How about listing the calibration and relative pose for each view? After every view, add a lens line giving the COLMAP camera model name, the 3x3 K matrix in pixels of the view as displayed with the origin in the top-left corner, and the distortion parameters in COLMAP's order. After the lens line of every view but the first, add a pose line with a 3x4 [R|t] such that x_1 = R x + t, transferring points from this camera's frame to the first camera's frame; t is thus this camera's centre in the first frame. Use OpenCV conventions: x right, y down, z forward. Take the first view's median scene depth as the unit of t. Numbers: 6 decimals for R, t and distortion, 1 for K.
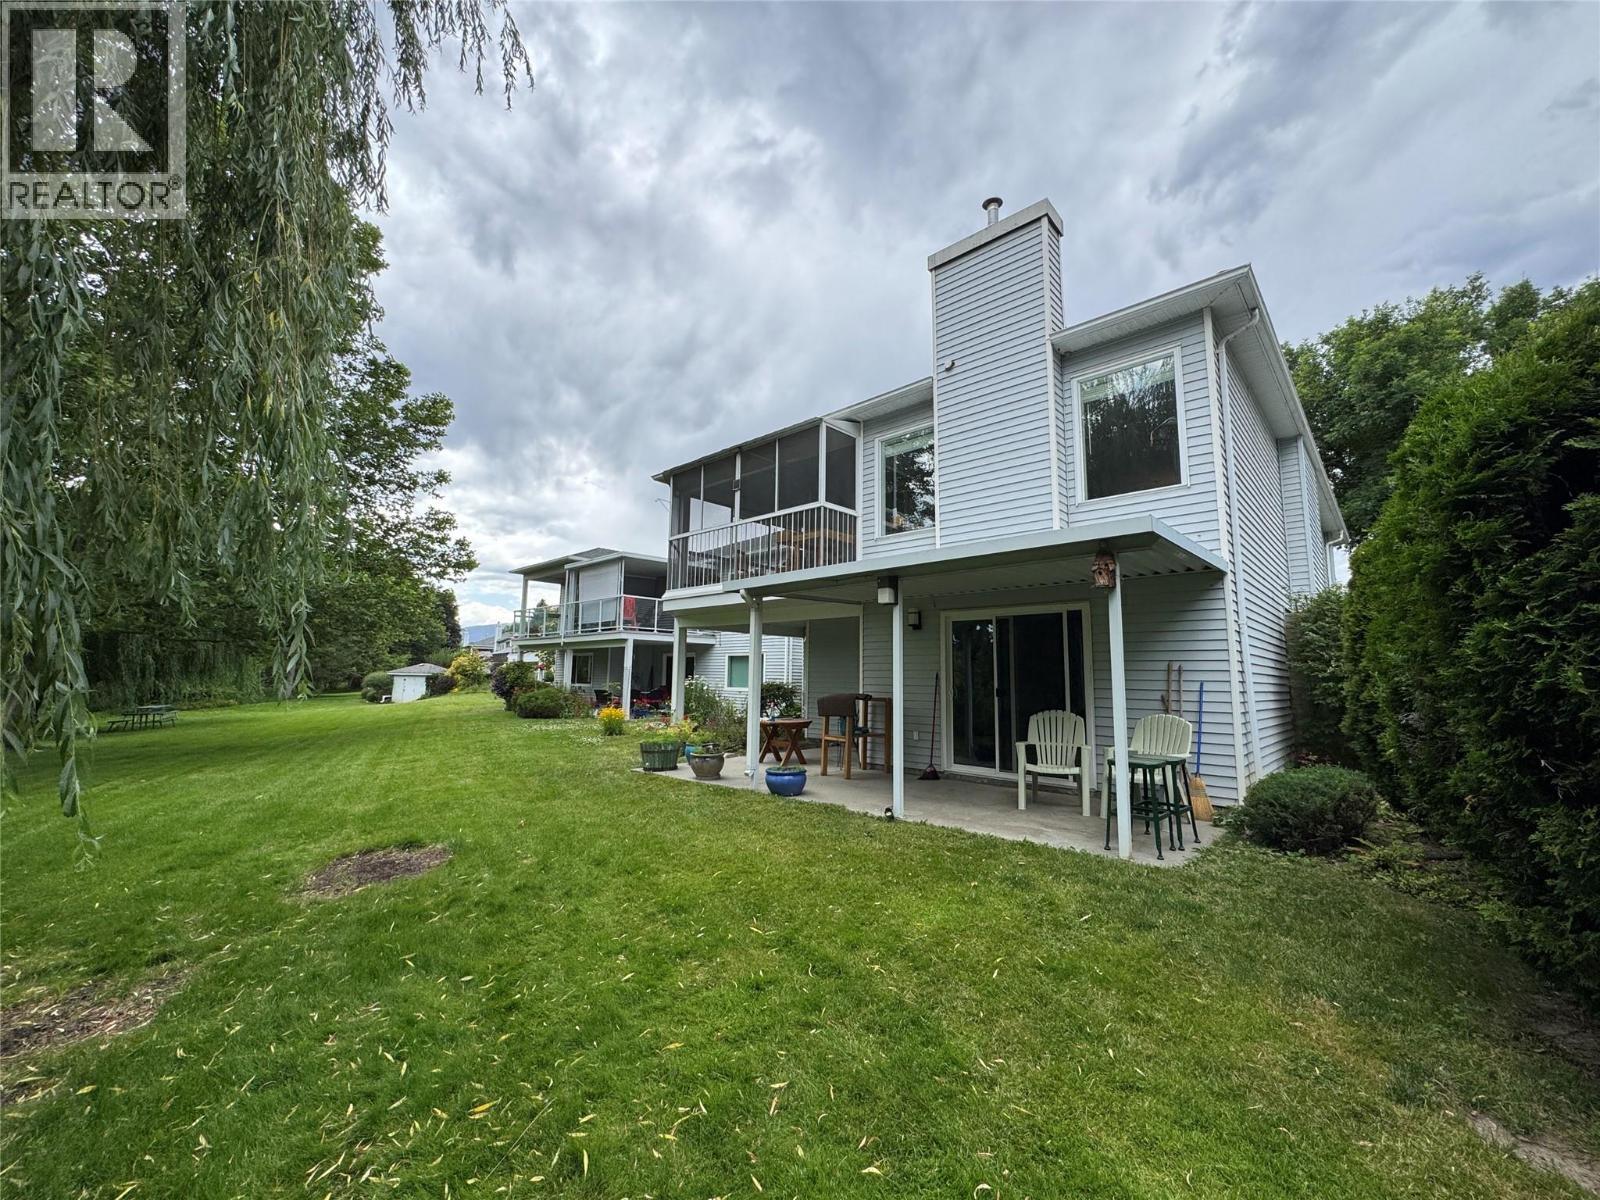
lens RADIAL K [[636.7, 0, 800.0], [0, 636.7, 600.0], [0, 0, 1]] dist [-0.002316, -0.000390]
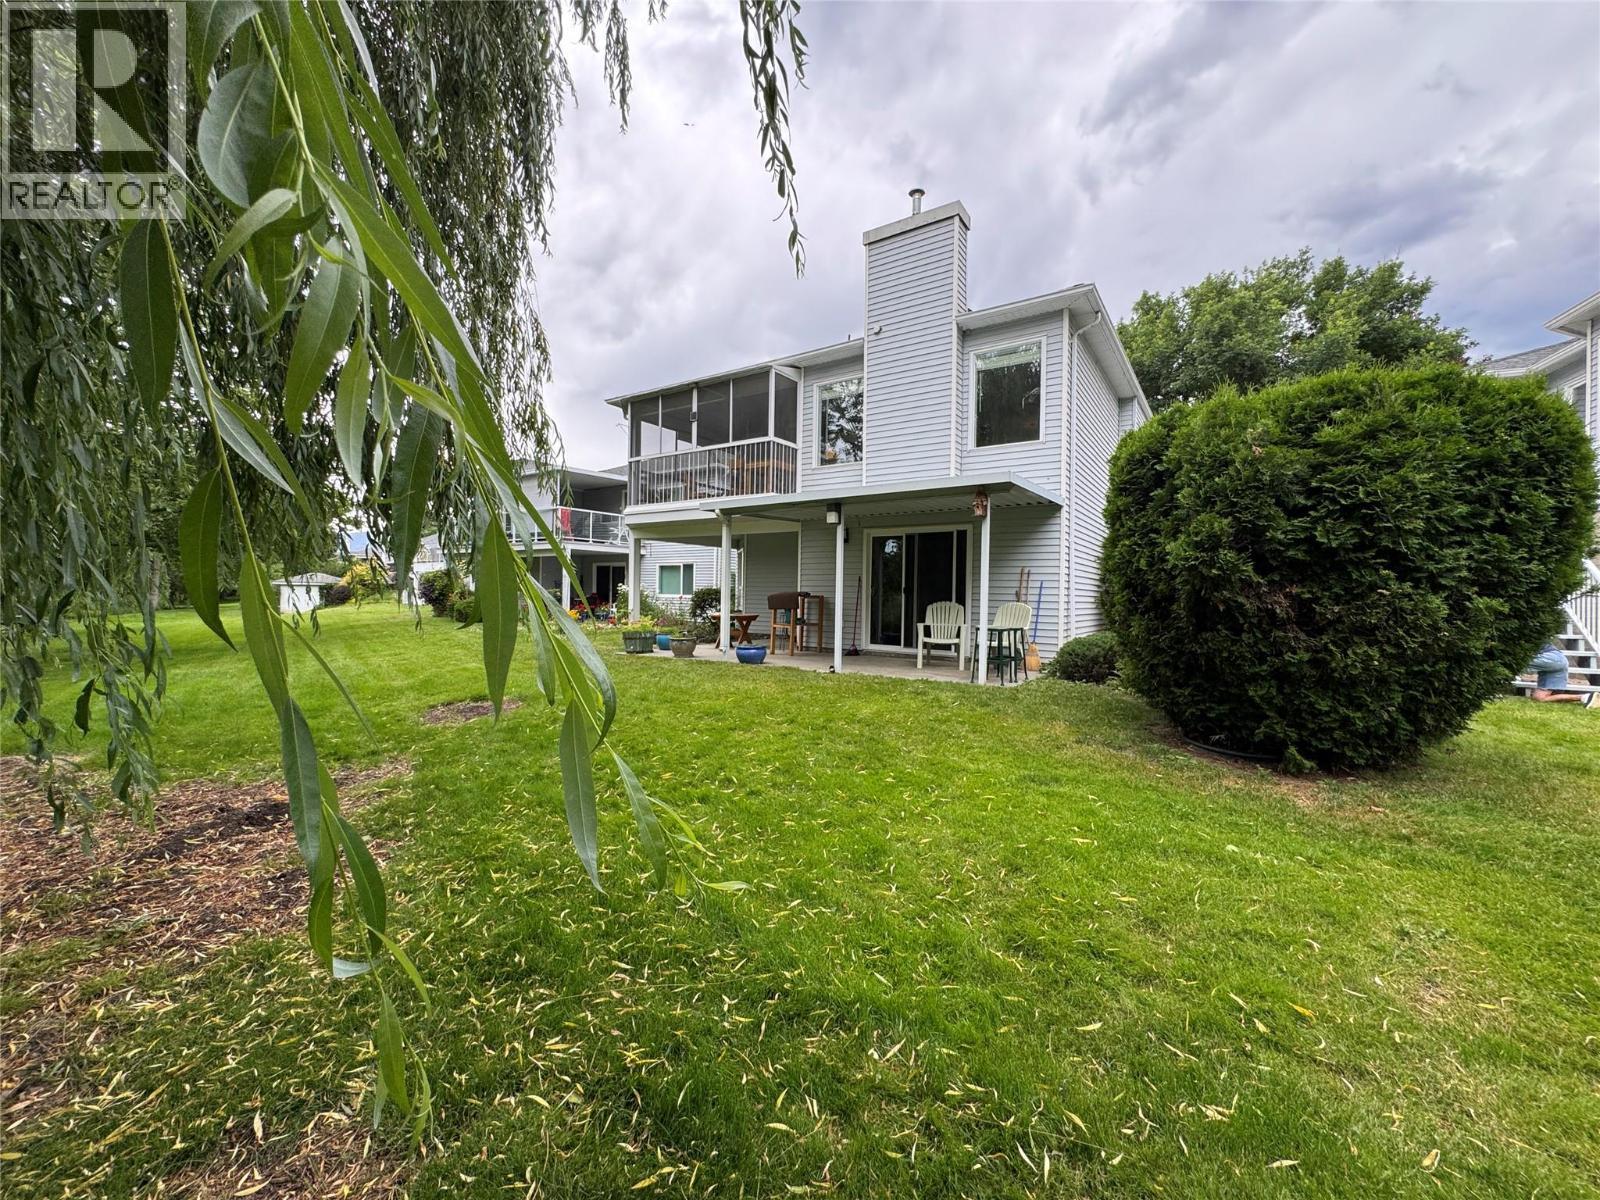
lens RADIAL K [[636.7, 0, 800.0], [0, 636.7, 600.0], [0, 0, 1]] dist [-0.002316, -0.000390]
pose [[0.988135, -0.000095, 0.153587, -0.104946], [-0.020663, 0.990826, 0.133552, -0.008757], [-0.152190, -0.135141, 0.979068, -0.261700]]
